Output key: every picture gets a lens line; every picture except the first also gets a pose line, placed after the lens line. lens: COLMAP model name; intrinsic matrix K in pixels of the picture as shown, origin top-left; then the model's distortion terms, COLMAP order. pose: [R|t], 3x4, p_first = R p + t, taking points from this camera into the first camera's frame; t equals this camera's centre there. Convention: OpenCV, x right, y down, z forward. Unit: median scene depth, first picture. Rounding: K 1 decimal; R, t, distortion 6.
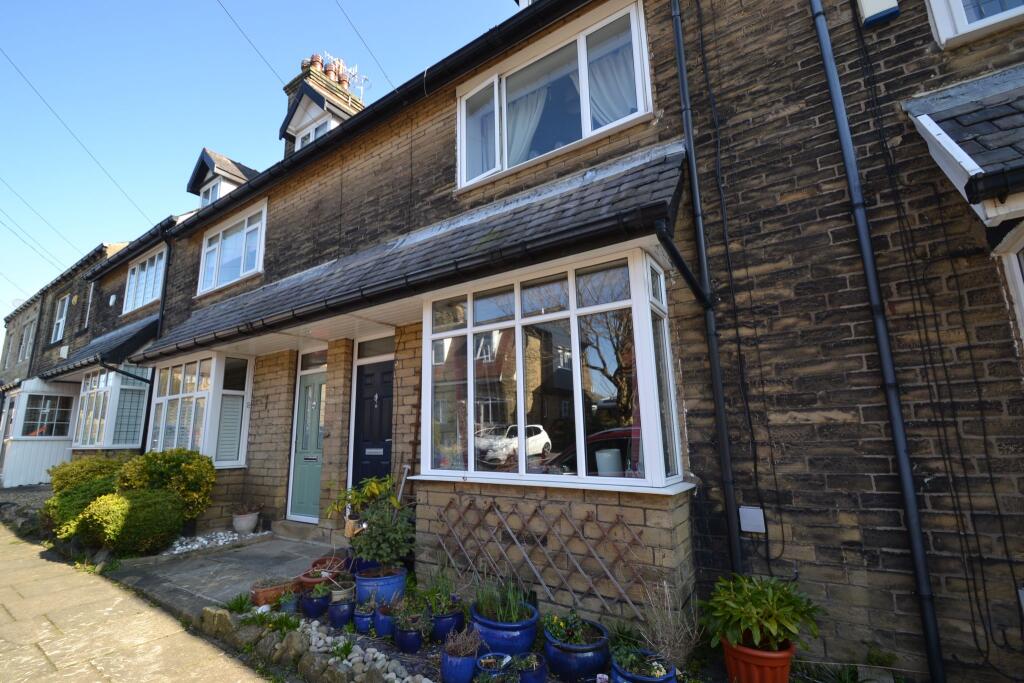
lens RADIAL K [[448.8, 0, 512.5], [0, 448.8, 346.5], [0, 0, 1]] dist [-0.006004, -0.001090]
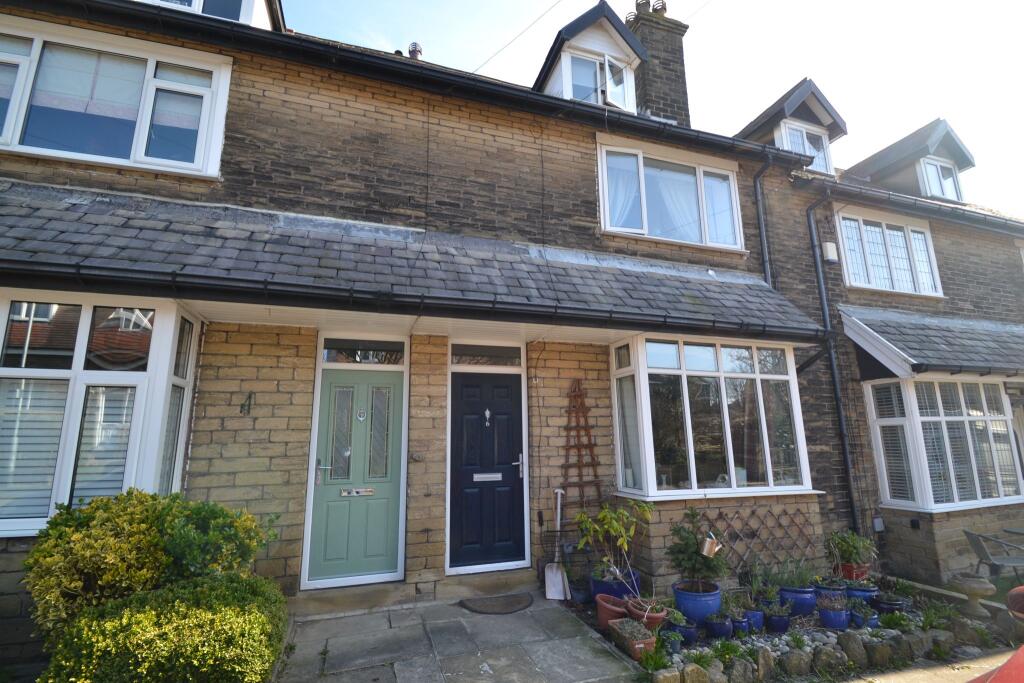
lens RADIAL K [[448.8, 0, 511.5], [0, 448.8, 342.5], [0, 0, 1]] dist [-0.006004, -0.001090]
pose [[0.631551, 0.171780, 0.756065, -1.063831], [-0.160247, 0.983012, -0.089487, 0.053718], [-0.758594, -0.064642, 0.648350, 0.458601]]
